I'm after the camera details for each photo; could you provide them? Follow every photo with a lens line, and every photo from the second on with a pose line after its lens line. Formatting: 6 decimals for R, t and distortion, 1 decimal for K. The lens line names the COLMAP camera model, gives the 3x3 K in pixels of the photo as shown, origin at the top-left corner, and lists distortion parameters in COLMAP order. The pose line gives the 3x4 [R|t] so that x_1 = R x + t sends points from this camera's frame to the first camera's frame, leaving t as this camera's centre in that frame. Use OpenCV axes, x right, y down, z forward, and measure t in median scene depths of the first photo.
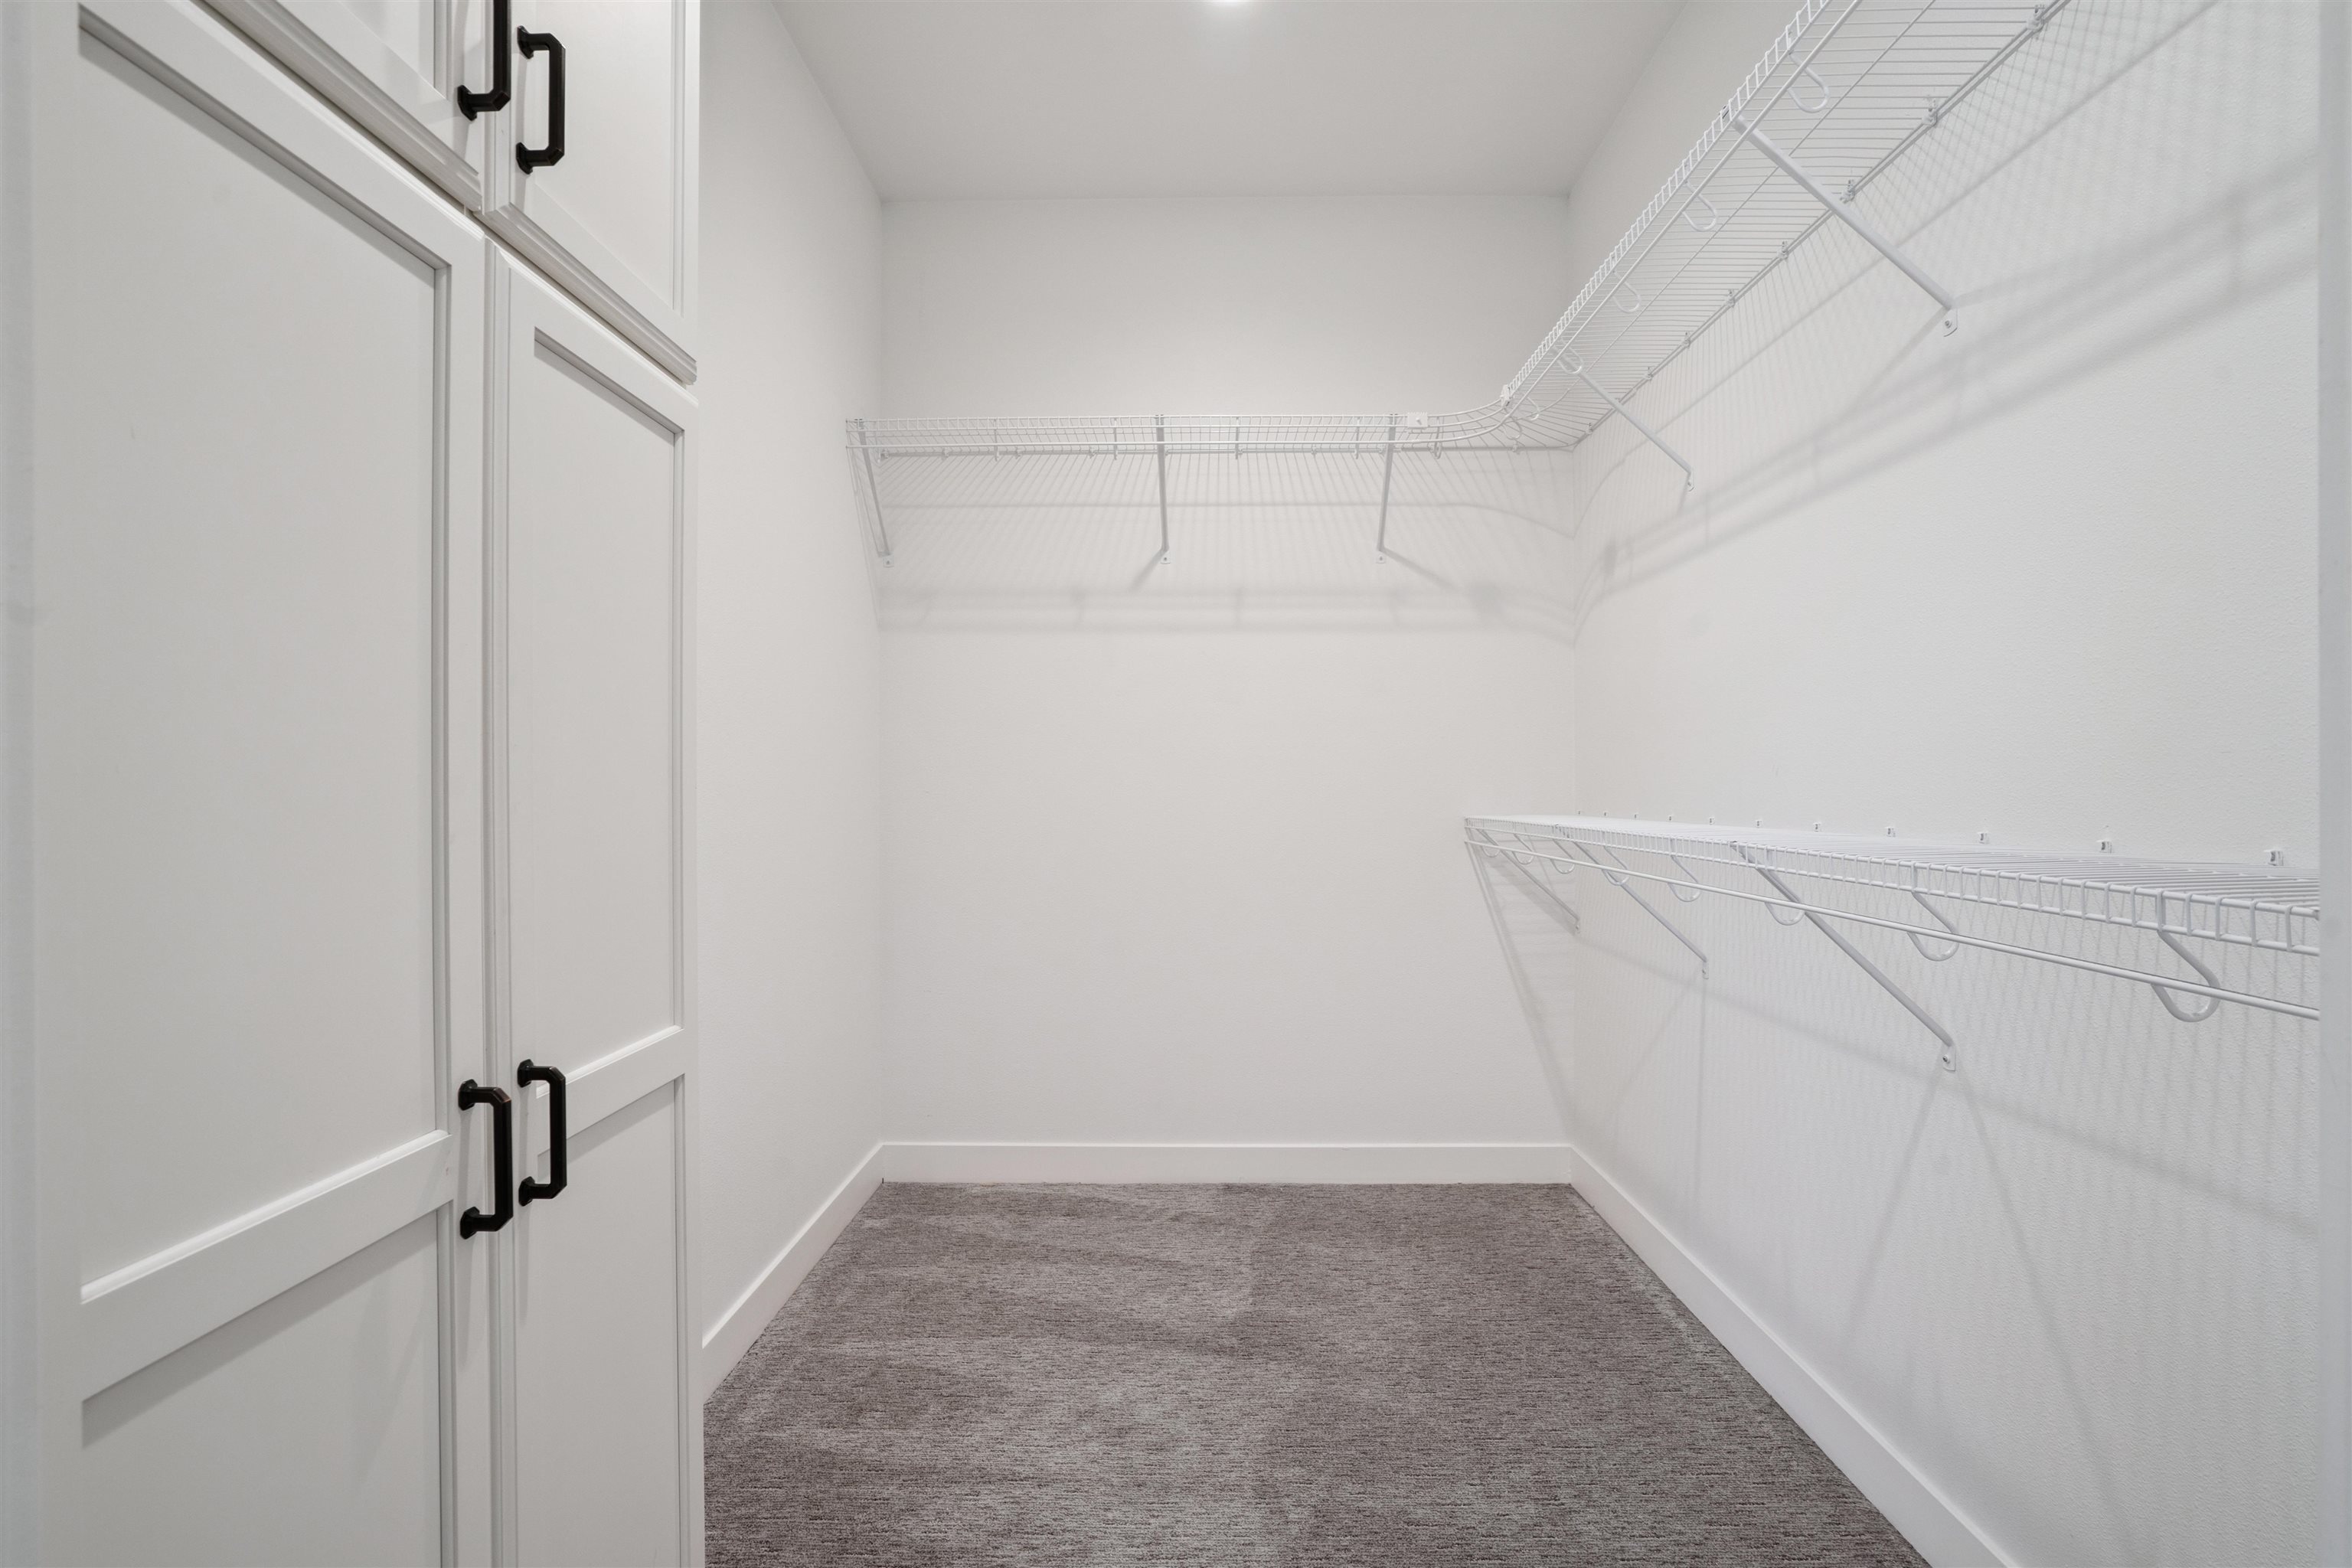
lens RADIAL K [[1158.7, 0, 1178.9], [0, 1158.7, 789.4], [0, 0, 1]] dist [-0.050175, 0.022312]
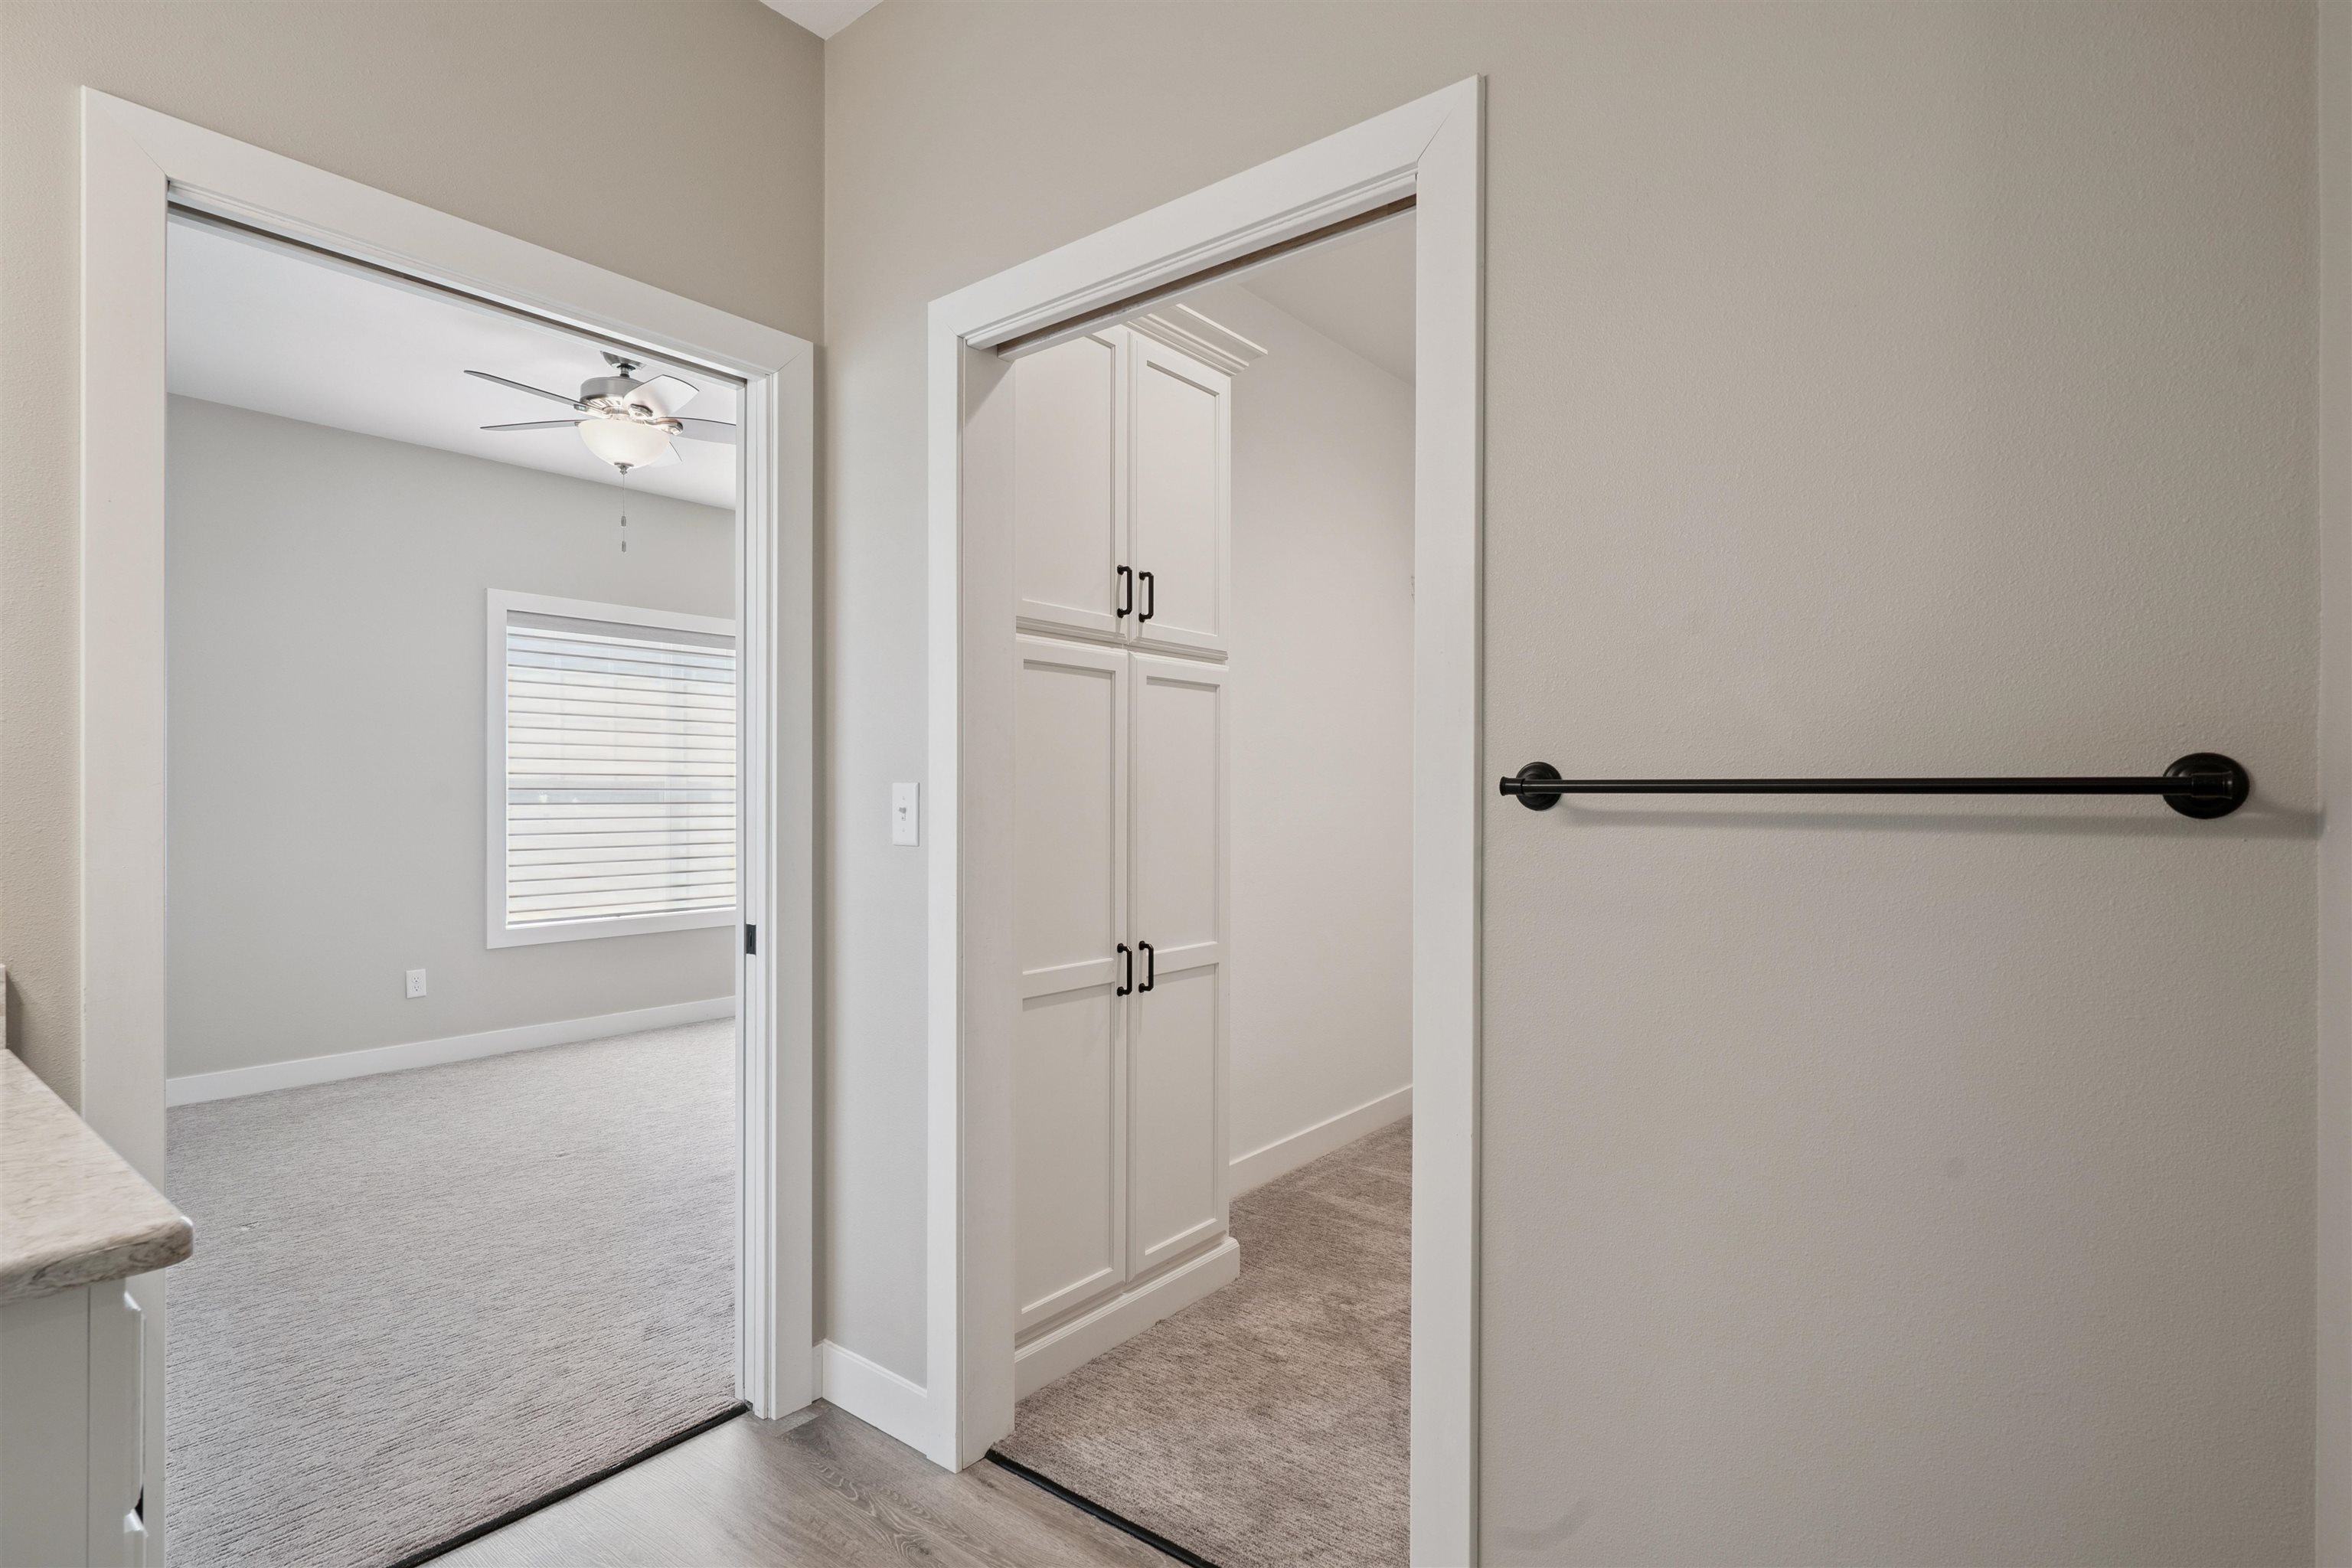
lens RADIAL K [[1158.7, 0, 1167.9], [0, 1158.7, 796.1], [0, 0, 1]] dist [-0.050175, 0.022312]
pose [[0.790739, 0.009062, -0.612087, 1.220899], [-0.006743, 0.999959, 0.006093, -0.136611], [0.612117, -0.000691, 0.790767, -1.214978]]
